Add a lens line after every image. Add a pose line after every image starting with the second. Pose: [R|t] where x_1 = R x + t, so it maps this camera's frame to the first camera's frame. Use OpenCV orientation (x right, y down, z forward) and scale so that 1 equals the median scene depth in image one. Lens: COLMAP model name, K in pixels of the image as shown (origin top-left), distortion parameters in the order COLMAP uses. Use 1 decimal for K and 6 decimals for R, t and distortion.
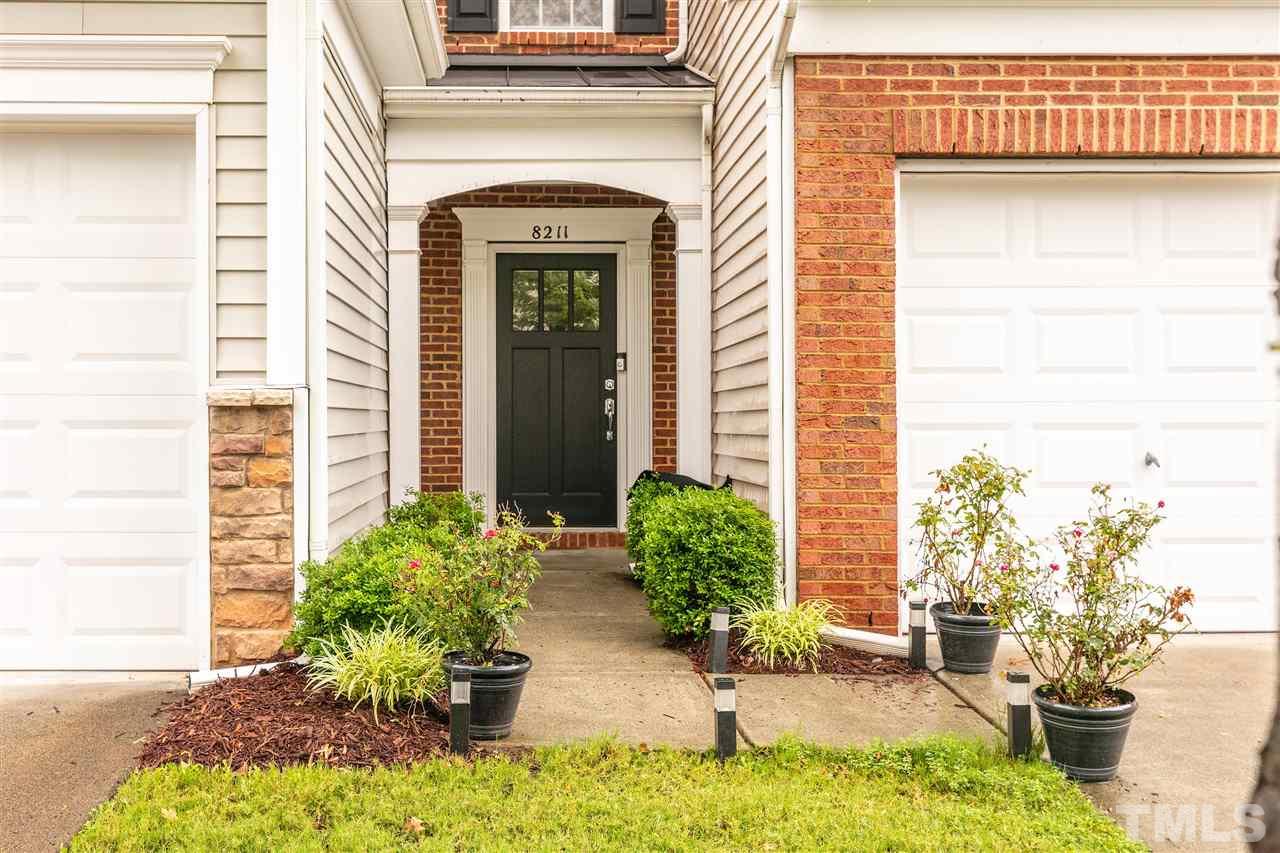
lens RADIAL K [[1281.3, 0, 552.5], [0, 1281.3, 421.9], [0, 0, 1]] dist [-0.002022, 0.003106]
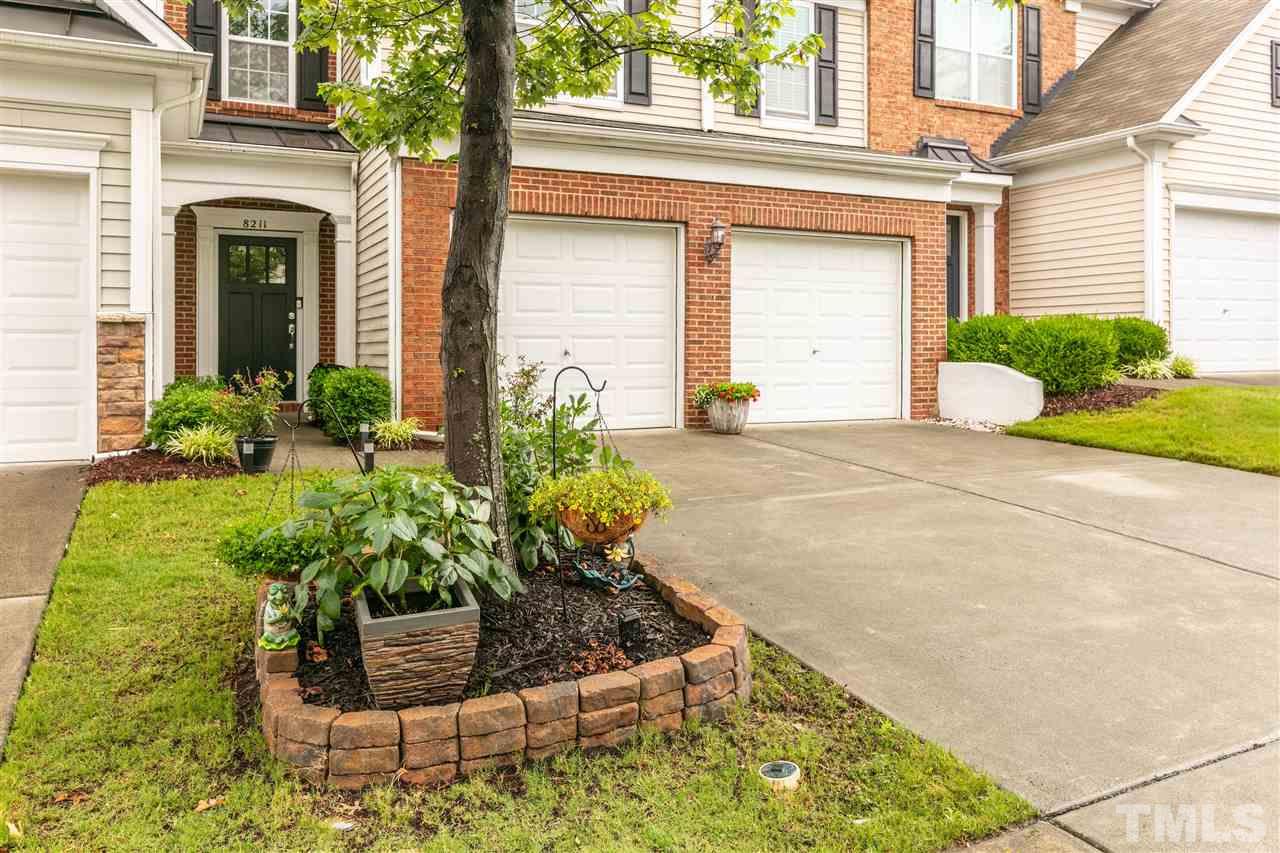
lens RADIAL K [[960.3, 0, 640.6], [0, 960.3, 327.7], [0, 0, 1]] dist [0.009241, 0.002074]
pose [[0.911180, 0.008520, 0.411919, -0.097767], [0.000538, 0.999761, -0.021869, 0.024410], [-0.412007, 0.020148, 0.910958, -0.571057]]
